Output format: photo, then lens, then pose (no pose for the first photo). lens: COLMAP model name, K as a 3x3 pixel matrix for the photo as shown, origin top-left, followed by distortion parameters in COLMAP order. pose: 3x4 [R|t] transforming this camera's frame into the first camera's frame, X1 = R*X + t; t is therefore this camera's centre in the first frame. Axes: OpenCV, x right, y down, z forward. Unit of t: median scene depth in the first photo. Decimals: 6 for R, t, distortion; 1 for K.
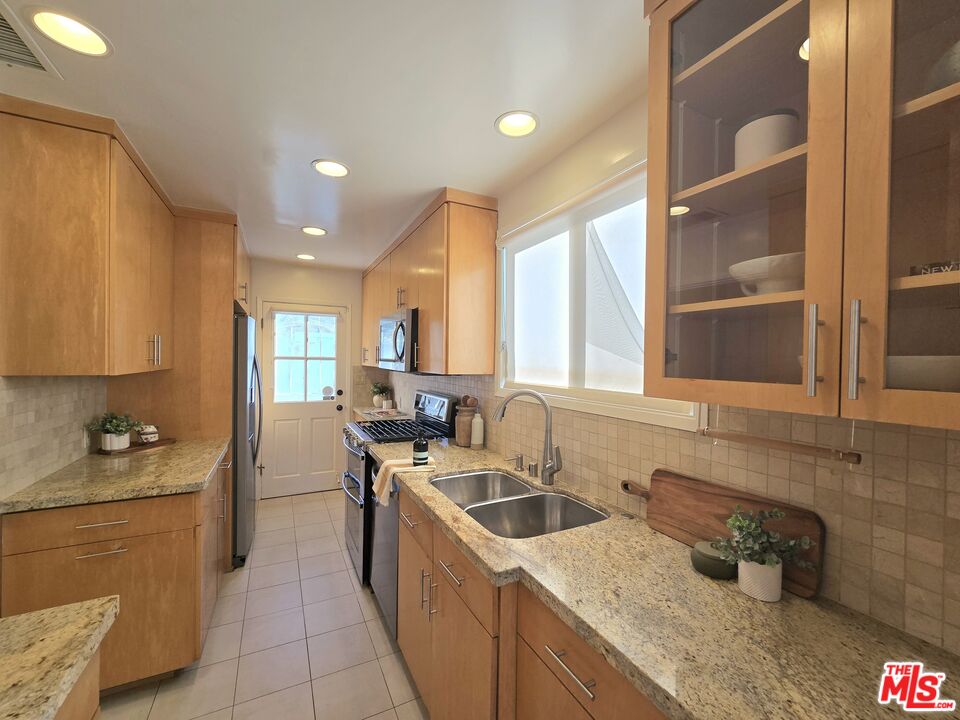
lens RADIAL K [[401.7, 0, 480.0], [0, 401.7, 360.0], [0, 0, 1]] dist [-0.000237, 0.000099]
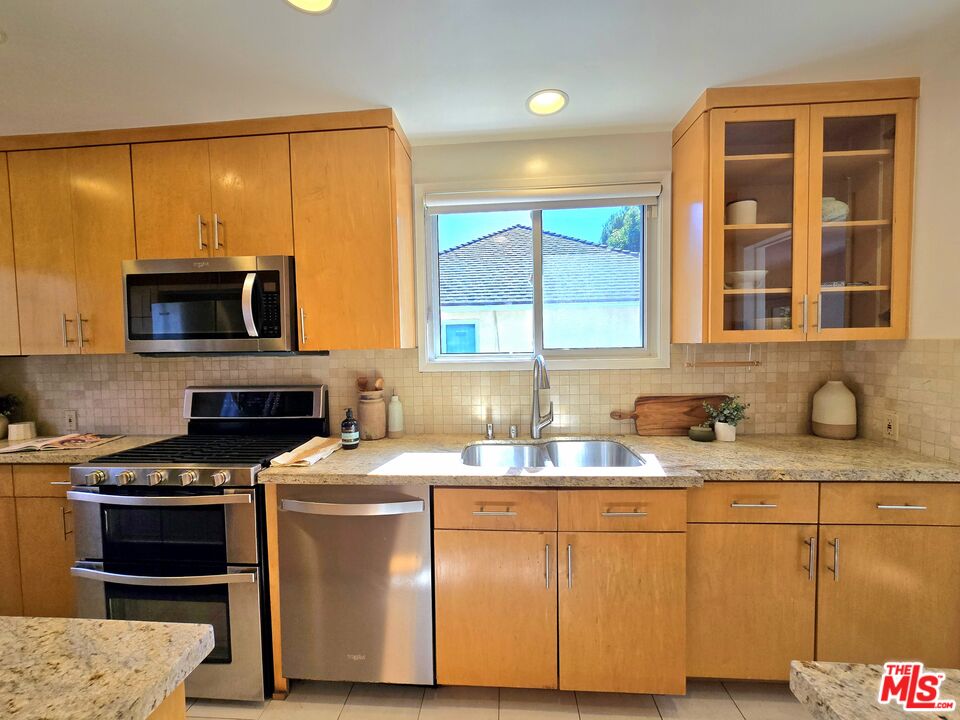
lens RADIAL K [[401.7, 0, 480.0], [0, 401.7, 360.0], [0, 0, 1]] dist [-0.000237, 0.000099]
pose [[0.504243, -0.060203, 0.861461, -1.257951], [0.029054, 0.998185, 0.052752, 0.038257], [-0.863073, -0.001571, 0.505077, 0.821895]]
